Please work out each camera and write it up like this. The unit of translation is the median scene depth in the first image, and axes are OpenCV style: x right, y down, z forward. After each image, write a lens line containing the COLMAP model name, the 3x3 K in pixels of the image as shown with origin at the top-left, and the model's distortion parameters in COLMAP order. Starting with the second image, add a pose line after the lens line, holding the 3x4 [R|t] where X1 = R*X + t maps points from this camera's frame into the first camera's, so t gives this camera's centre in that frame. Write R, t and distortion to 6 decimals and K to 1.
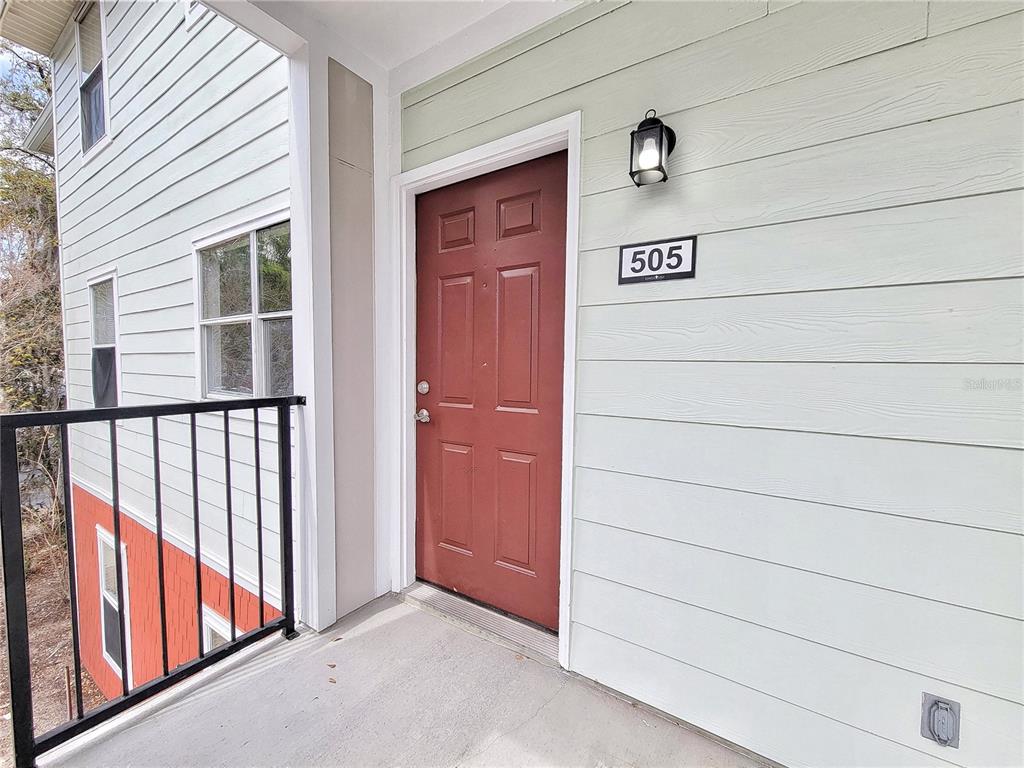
lens RADIAL K [[433.8, 0, 510.9], [0, 433.8, 378.8], [0, 0, 1]] dist [-0.001110, -0.000457]
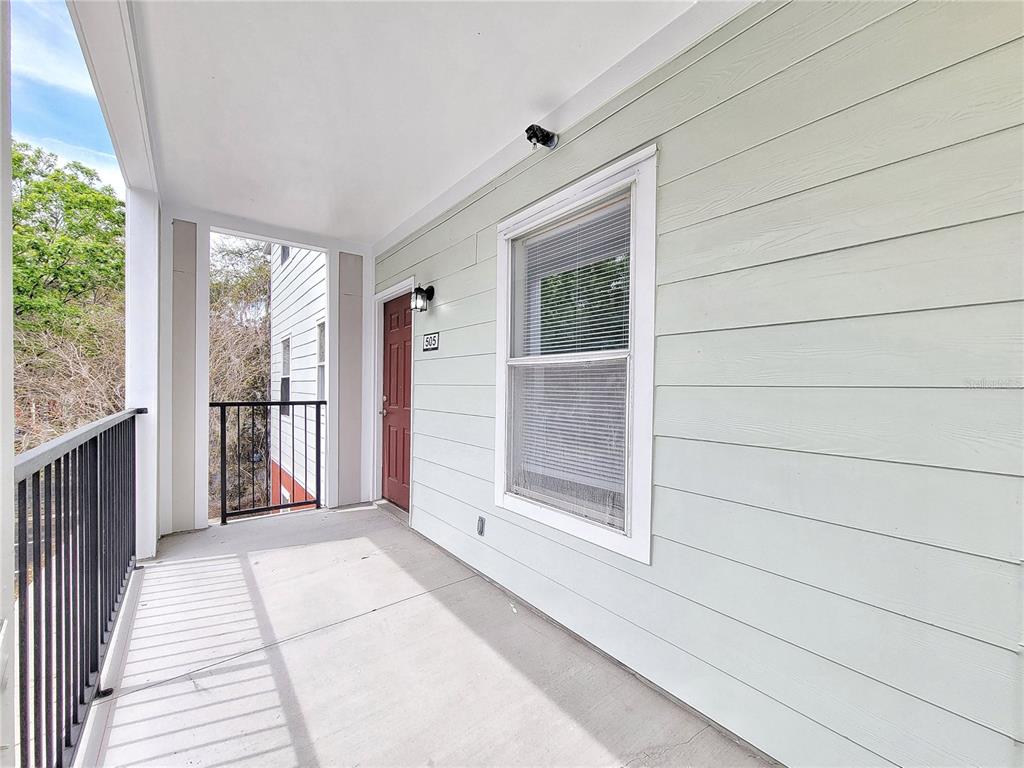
lens RADIAL K [[415.0, 0, 512.0], [0, 415.0, 384.0], [0, 0, 1]] dist [-0.003141, -0.000328]
pose [[0.951763, 0.000496, -0.306834, 0.991550], [-0.015016, 0.998876, -0.044963, 0.033011], [0.306467, 0.047402, 0.950700, -0.674258]]
